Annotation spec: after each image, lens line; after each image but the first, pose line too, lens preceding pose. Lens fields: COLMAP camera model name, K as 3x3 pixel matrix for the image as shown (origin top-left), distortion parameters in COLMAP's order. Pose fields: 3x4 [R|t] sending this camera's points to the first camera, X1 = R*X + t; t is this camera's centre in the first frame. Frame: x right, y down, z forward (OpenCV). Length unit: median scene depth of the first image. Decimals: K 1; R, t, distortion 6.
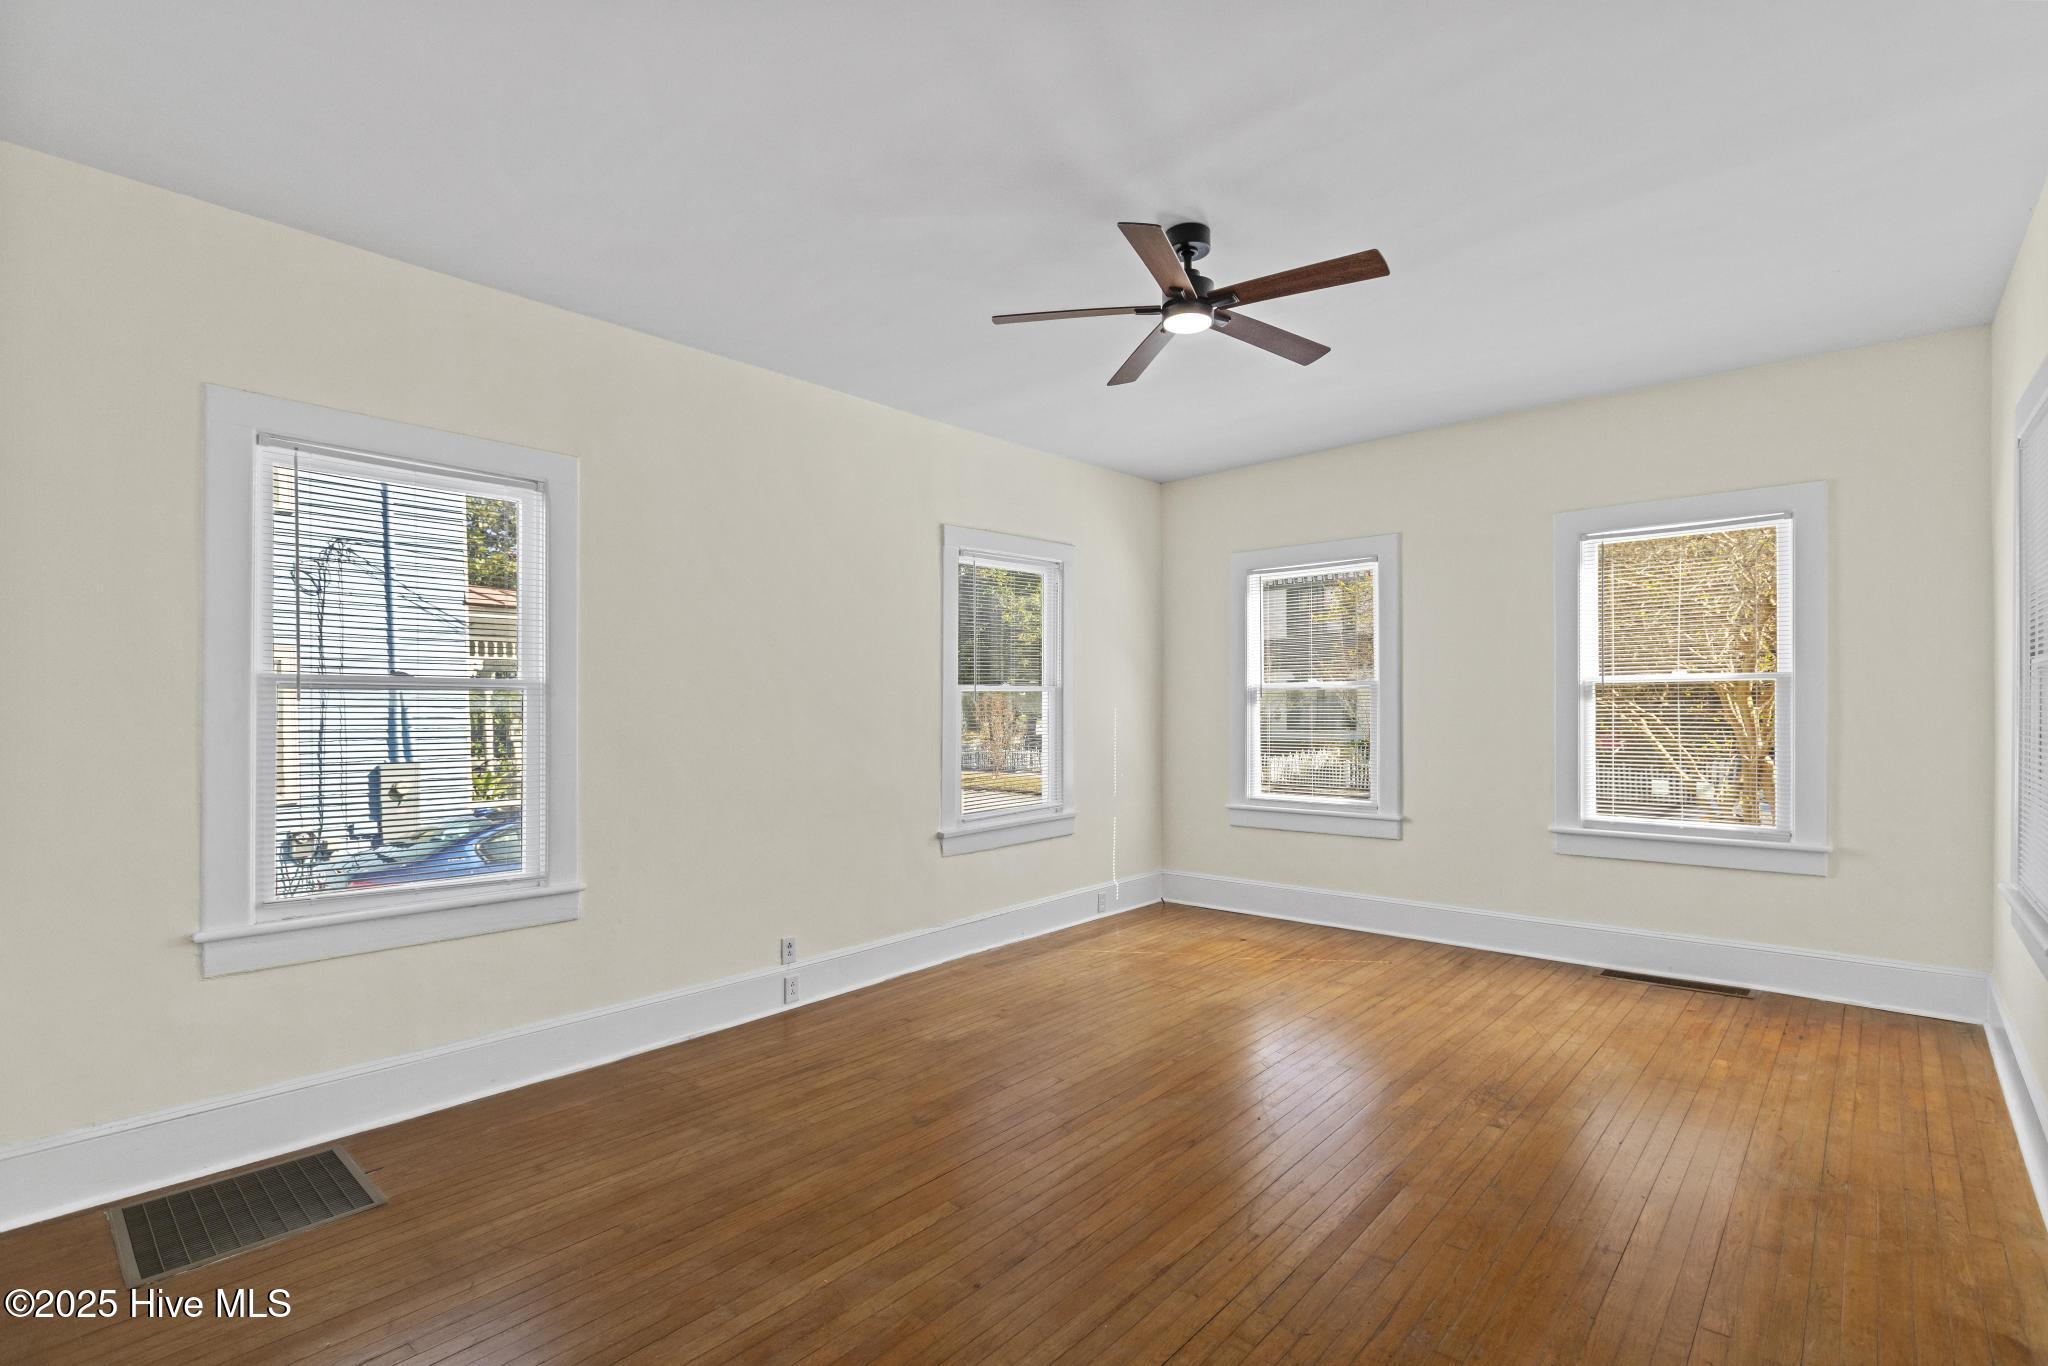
lens RADIAL K [[936.4, 0, 1025.1], [0, 936.4, 704.5], [0, 0, 1]] dist [-0.020322, -0.000228]
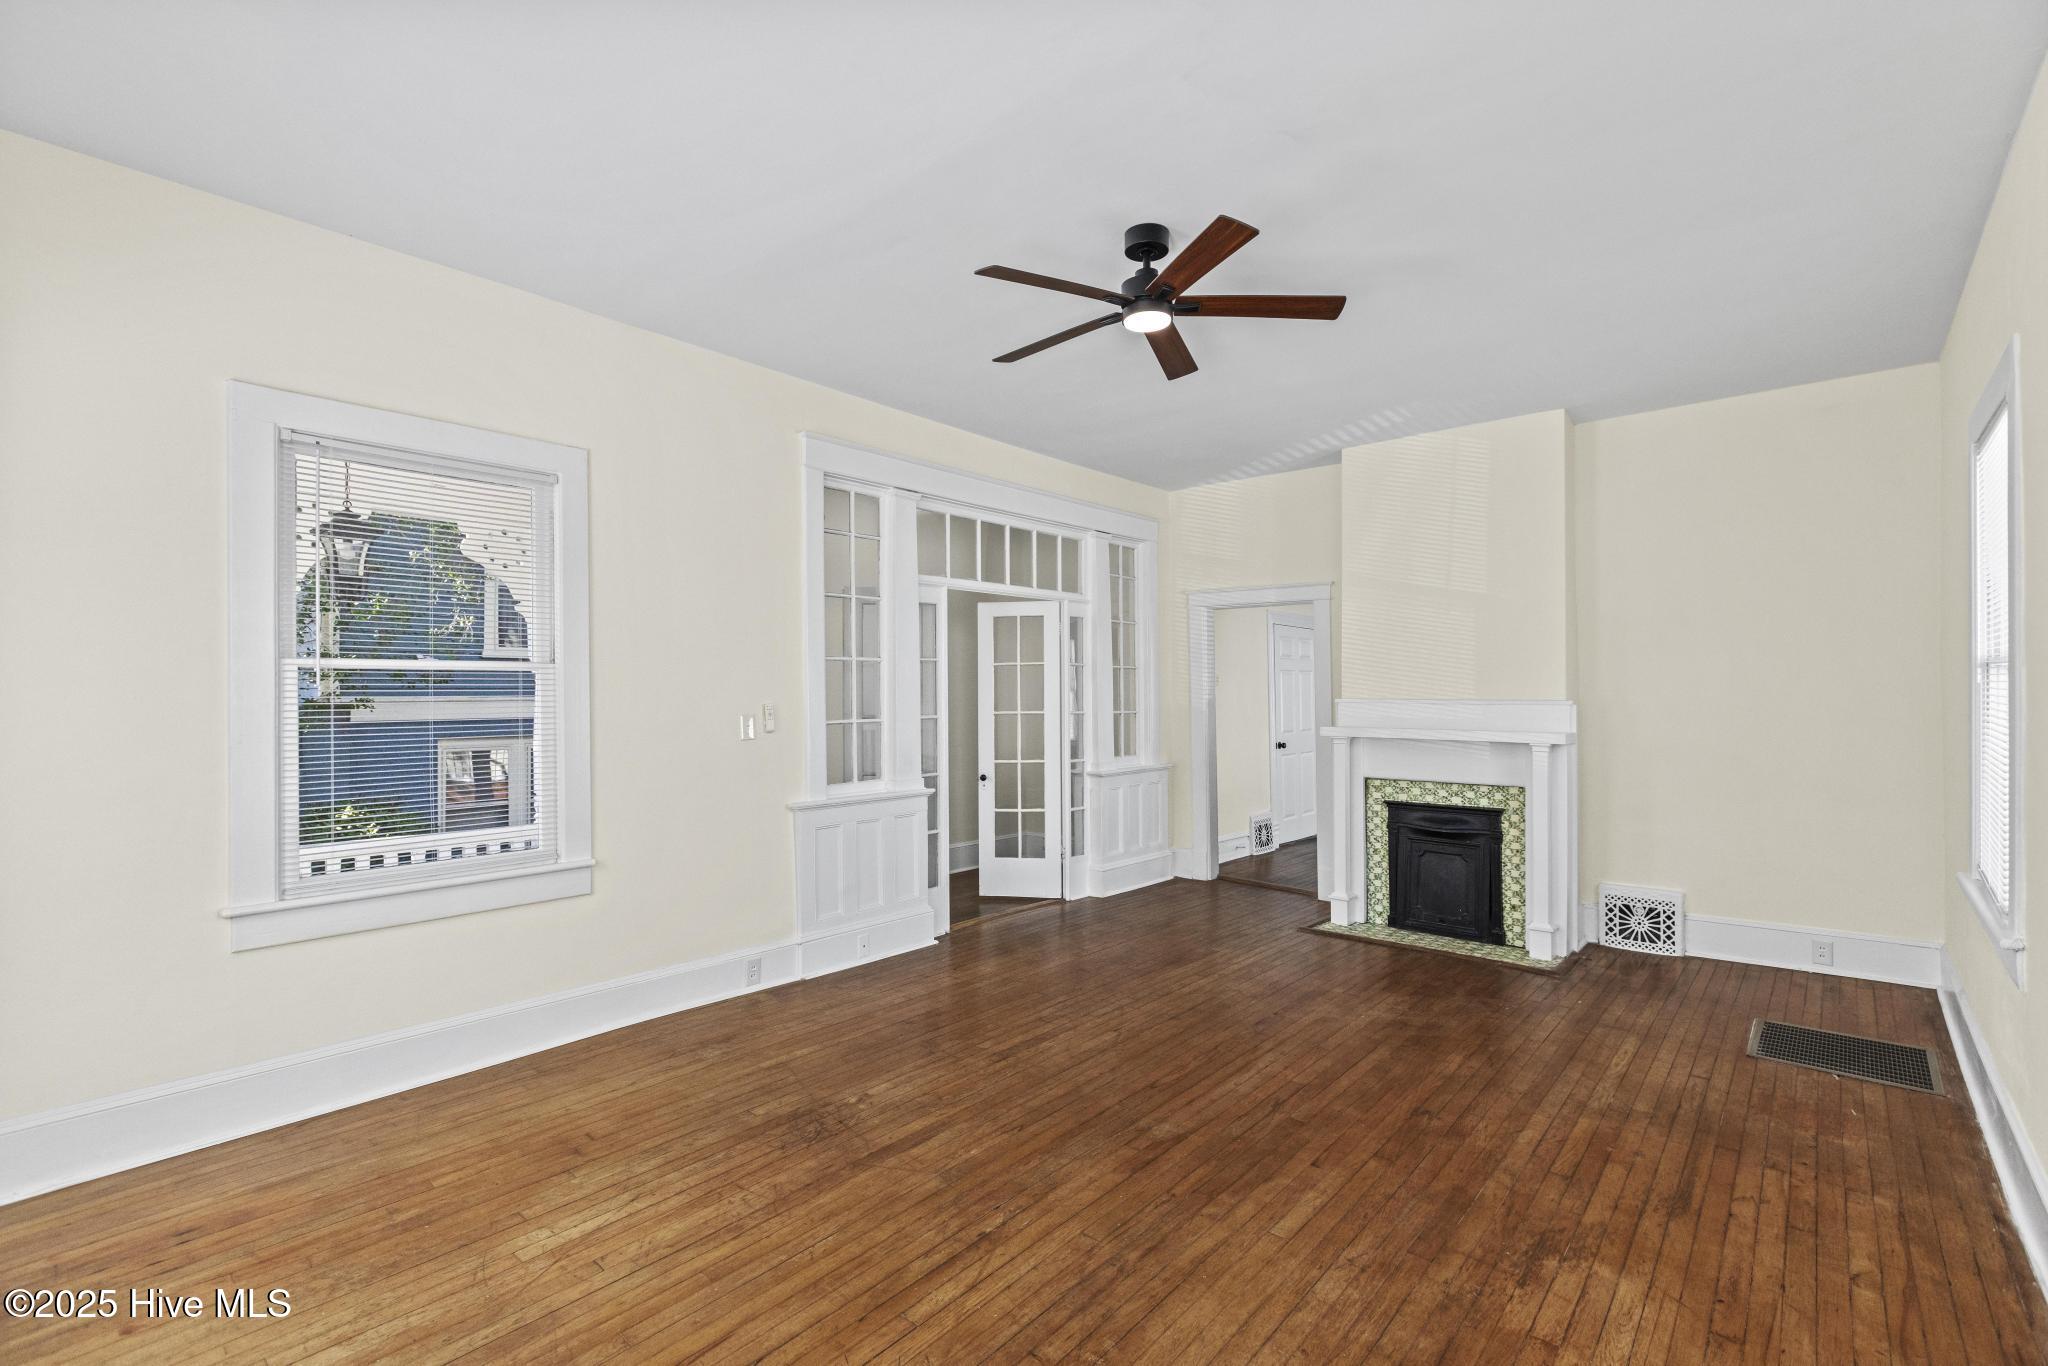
lens RADIAL K [[933.2, 0, 1021.3], [0, 933.2, 693.4], [0, 0, 1]] dist [0.003325, 0.000041]
pose [[-0.999766, 0.012648, -0.017564, 0.333296], [0.012626, 0.999919, 0.001369, -0.004307], [0.017580, 0.001147, -0.999845, 2.011874]]
